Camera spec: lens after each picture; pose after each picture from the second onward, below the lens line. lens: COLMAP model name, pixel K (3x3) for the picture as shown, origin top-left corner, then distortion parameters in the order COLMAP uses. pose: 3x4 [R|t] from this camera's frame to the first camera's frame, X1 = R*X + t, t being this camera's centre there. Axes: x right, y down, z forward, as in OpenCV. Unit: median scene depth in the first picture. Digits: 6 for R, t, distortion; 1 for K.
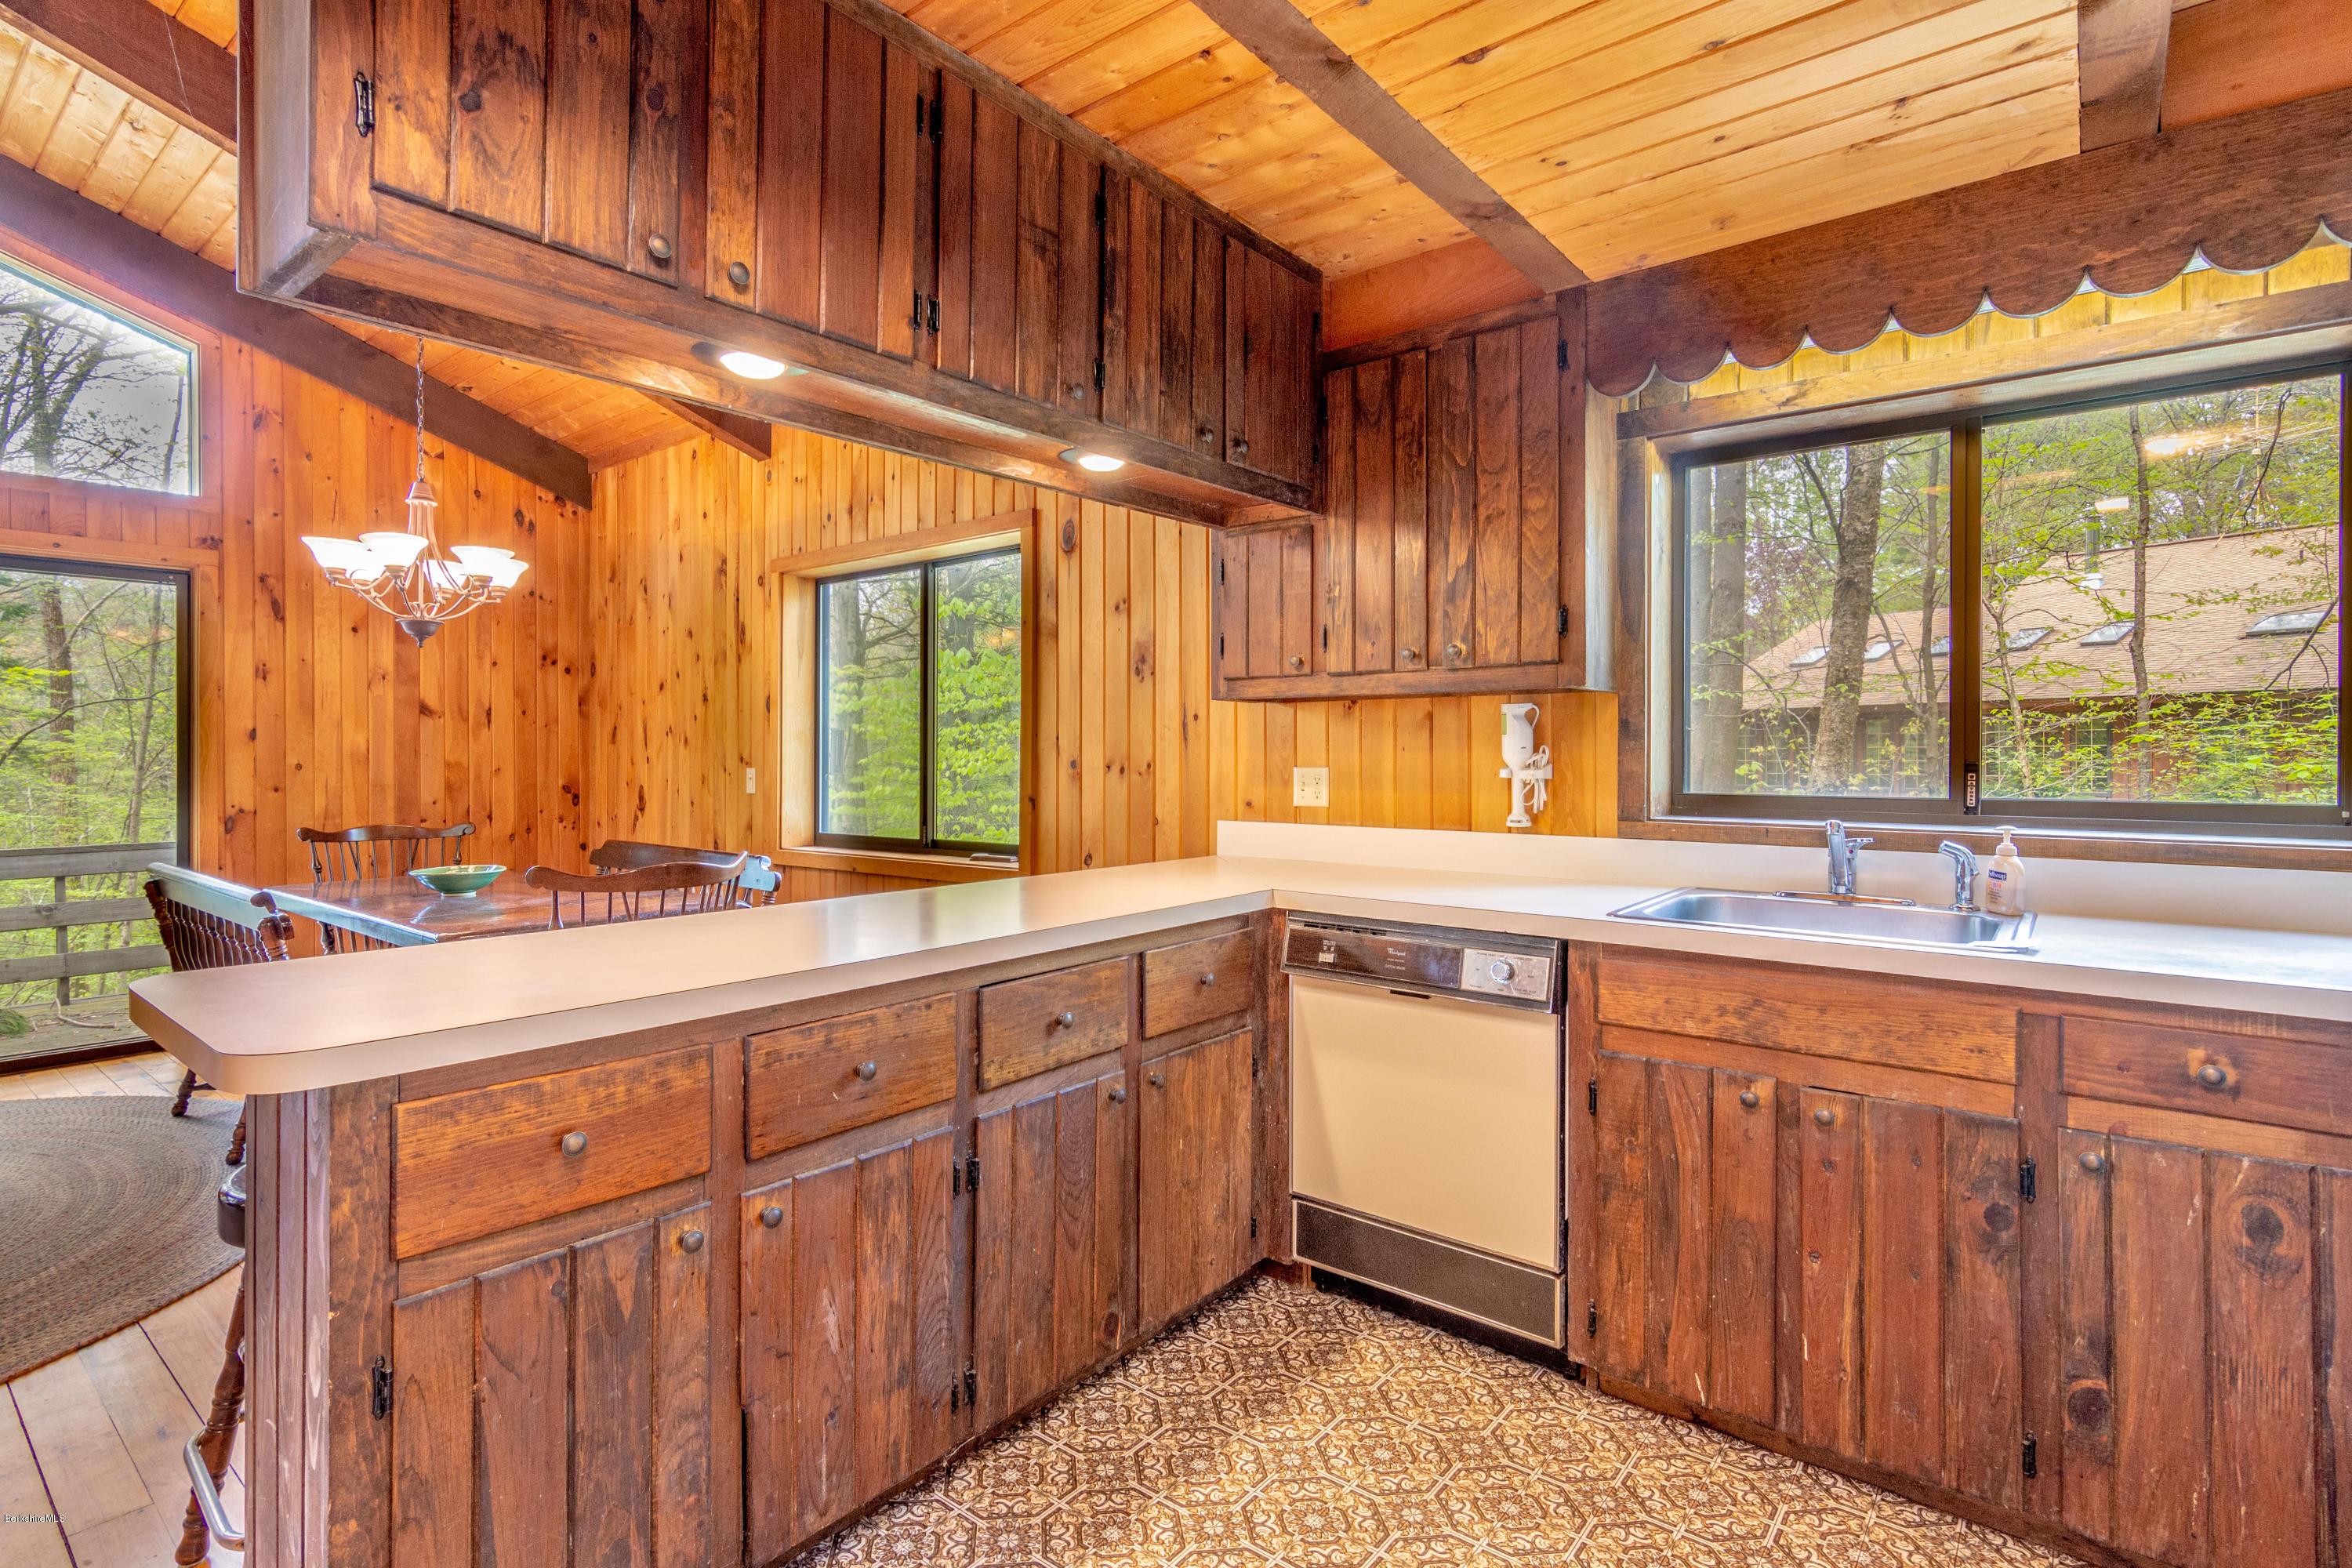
lens RADIAL K [[1121.3, 0, 1186.2], [0, 1121.3, 766.5], [0, 0, 1]] dist [-0.024657, 0.004957]
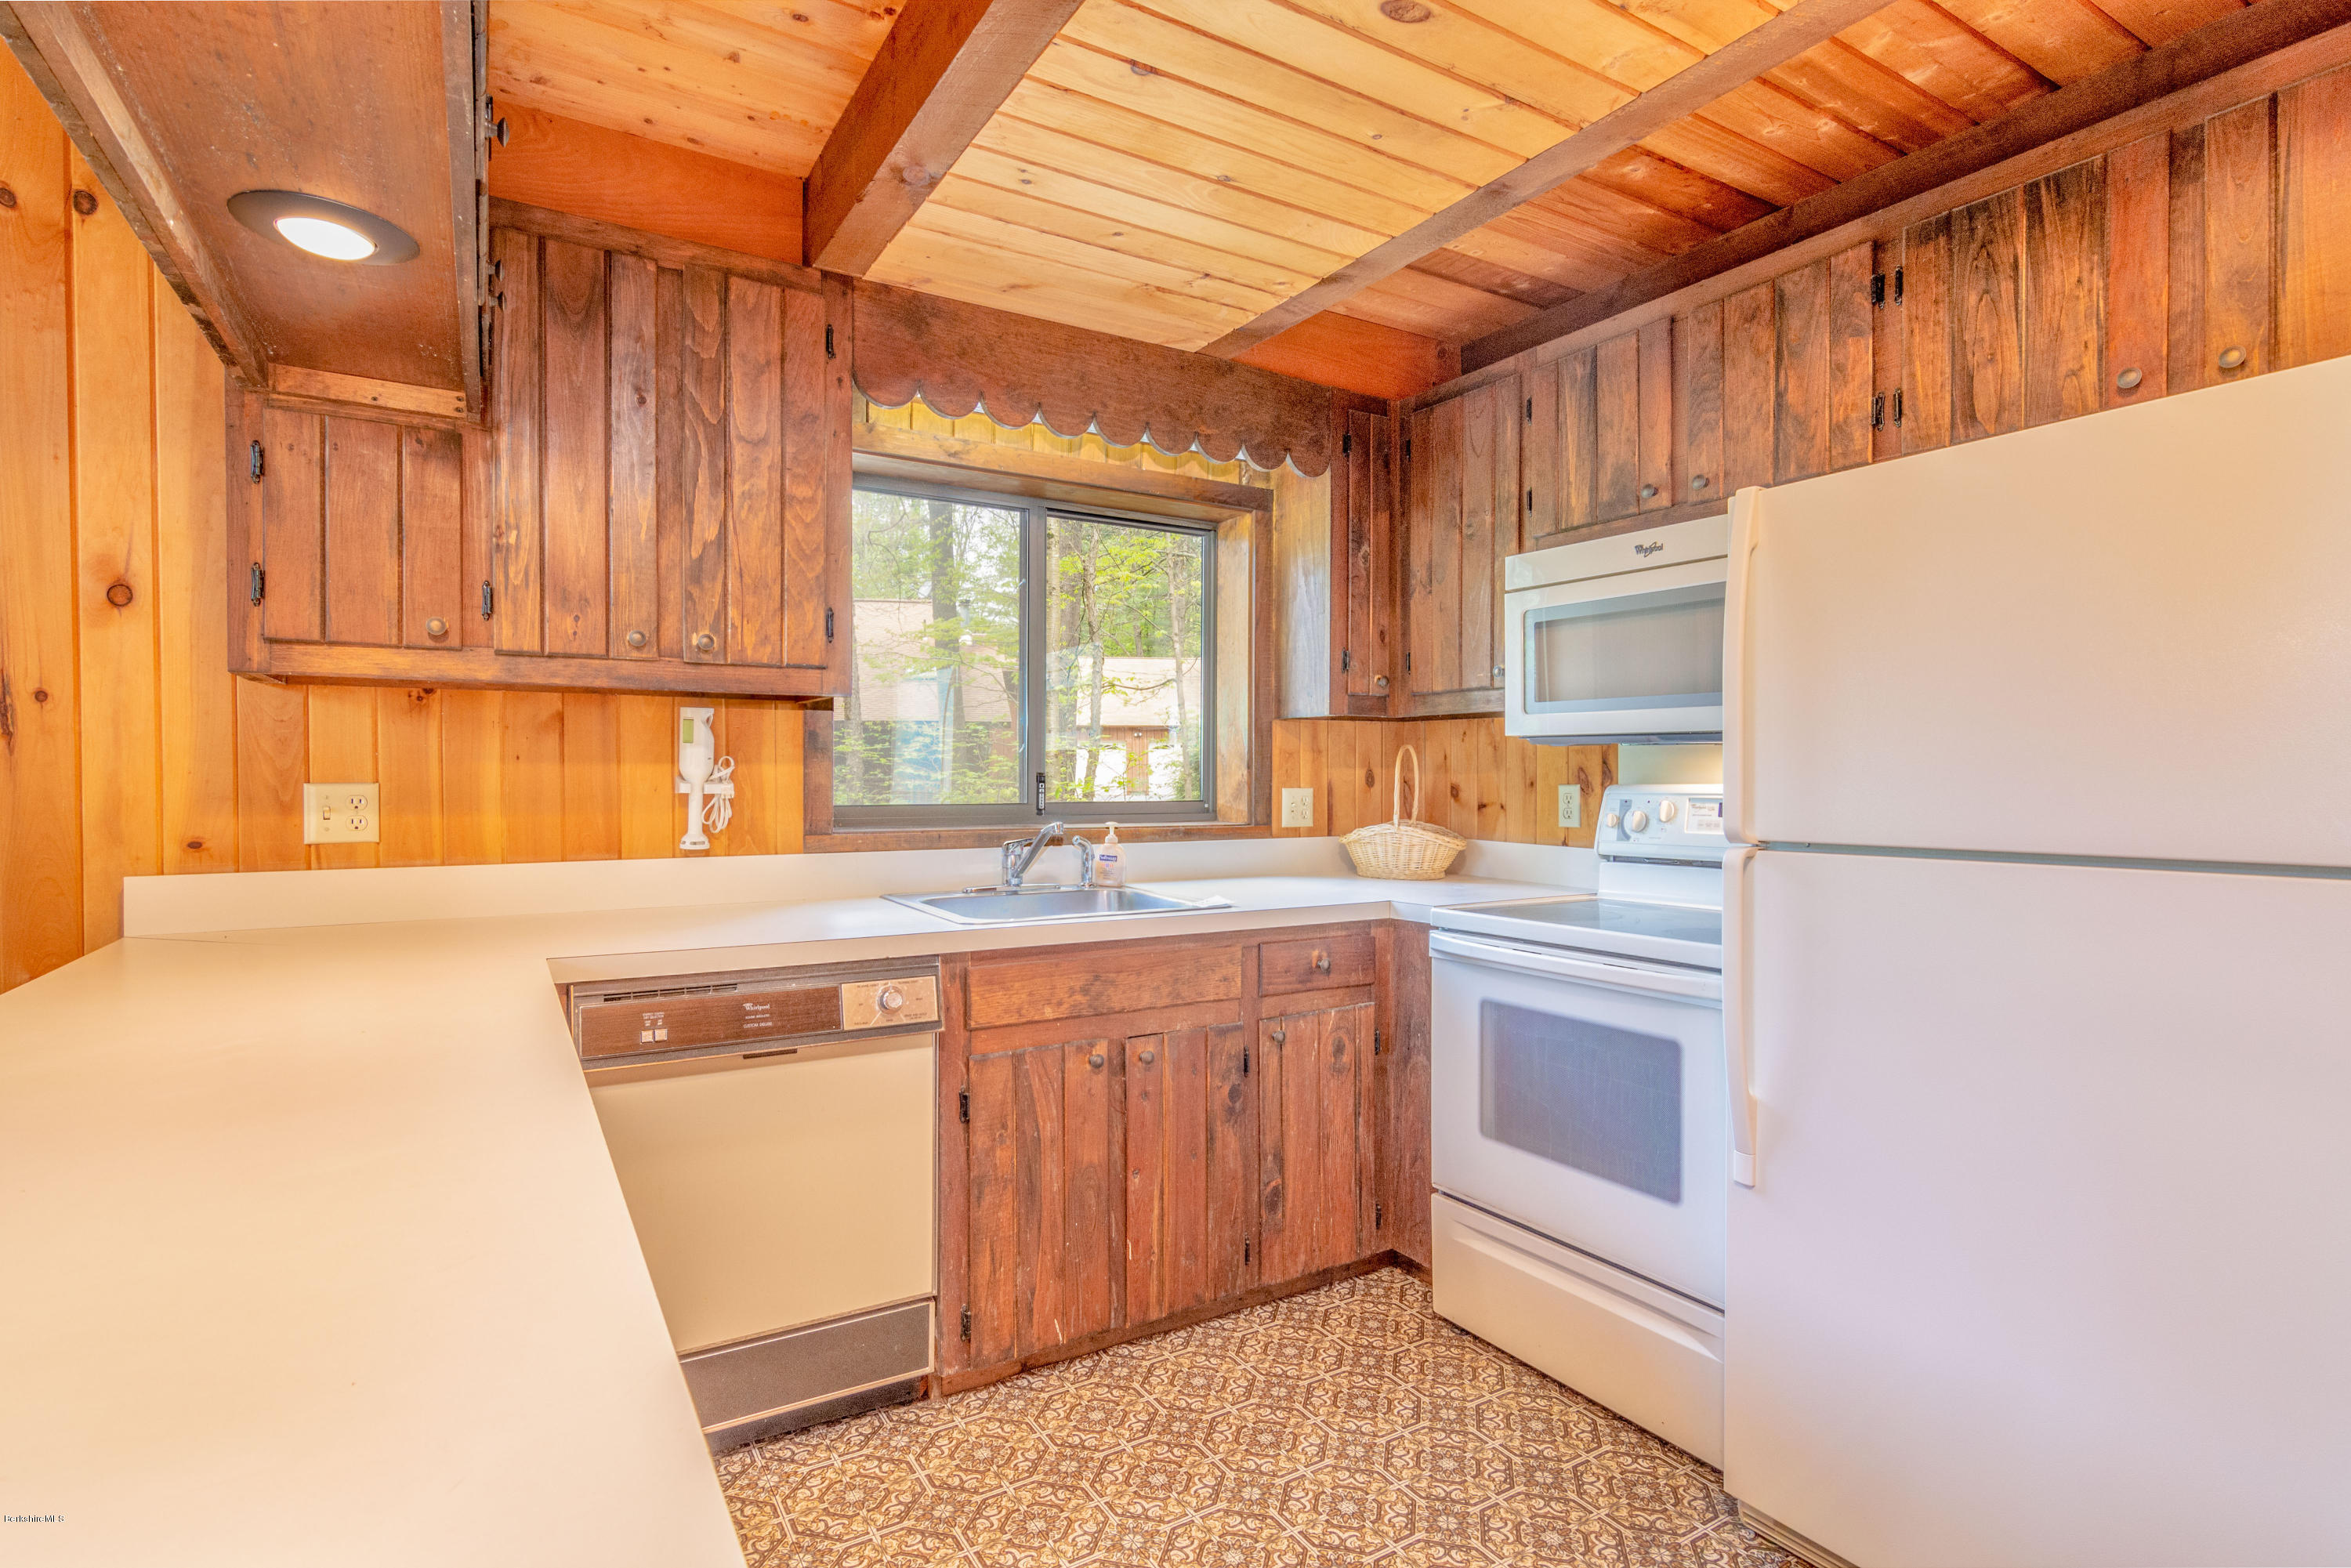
lens RADIAL K [[1120.7, 0, 1178.8], [0, 1120.7, 783.7], [0, 0, 1]] dist [-0.024657, 0.004957]
pose [[0.338886, -0.010688, 0.940767, -0.496792], [0.006283, 0.999939, 0.009097, -0.003220], [-0.940806, 0.002828, 0.338933, 0.449644]]
